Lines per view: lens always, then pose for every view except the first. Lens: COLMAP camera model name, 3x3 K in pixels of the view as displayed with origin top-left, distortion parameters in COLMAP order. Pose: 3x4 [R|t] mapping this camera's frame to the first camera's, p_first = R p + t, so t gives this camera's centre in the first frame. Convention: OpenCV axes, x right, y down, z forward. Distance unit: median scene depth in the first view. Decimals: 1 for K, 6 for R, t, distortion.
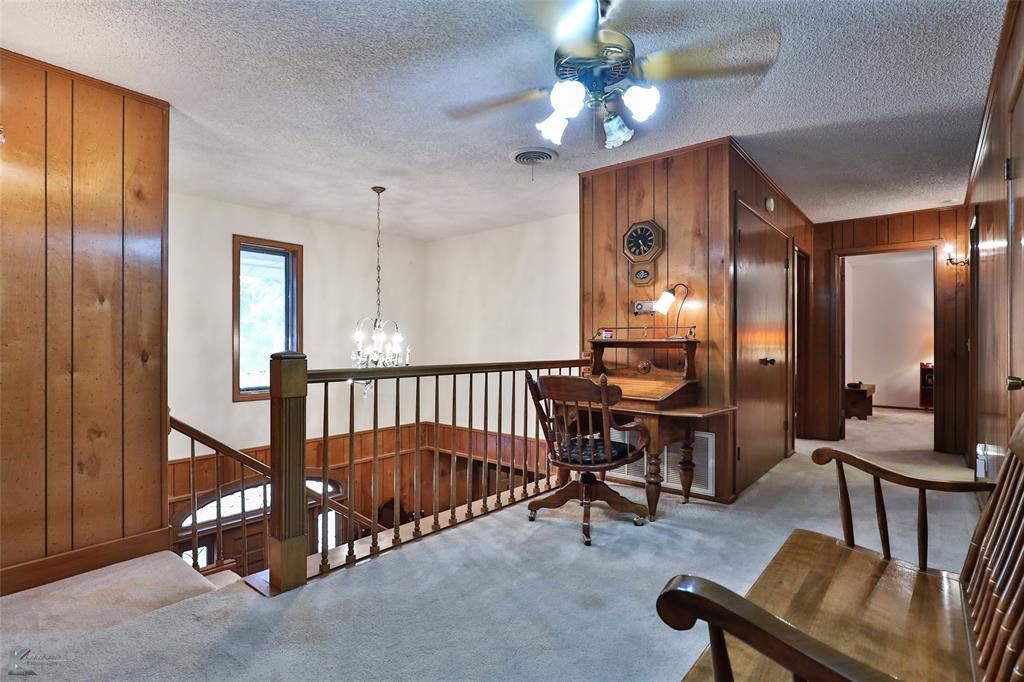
lens RADIAL K [[496.8, 0, 509.6], [0, 496.8, 341.6], [0, 0, 1]] dist [-0.011957, 0.002539]
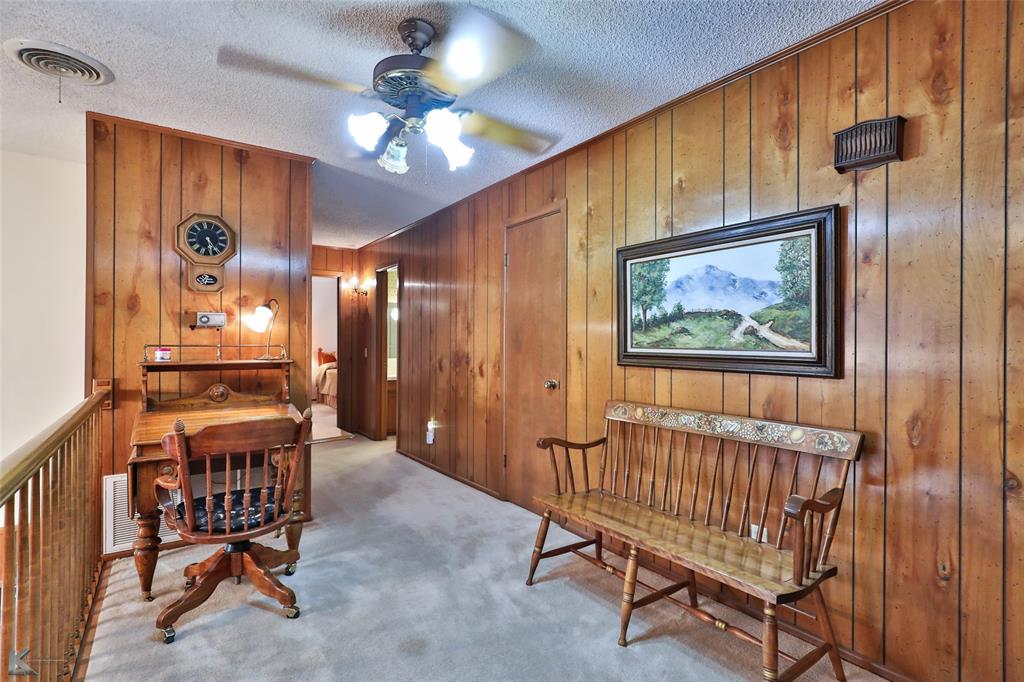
lens RADIAL K [[496.8, 0, 508.3], [0, 496.8, 340.8], [0, 0, 1]] dist [-0.011957, 0.002539]
pose [[0.253199, -0.002281, 0.967411, -0.388627], [-0.003611, 0.999988, 0.003303, -0.039588], [-0.967407, -0.004330, 0.253188, 0.315831]]
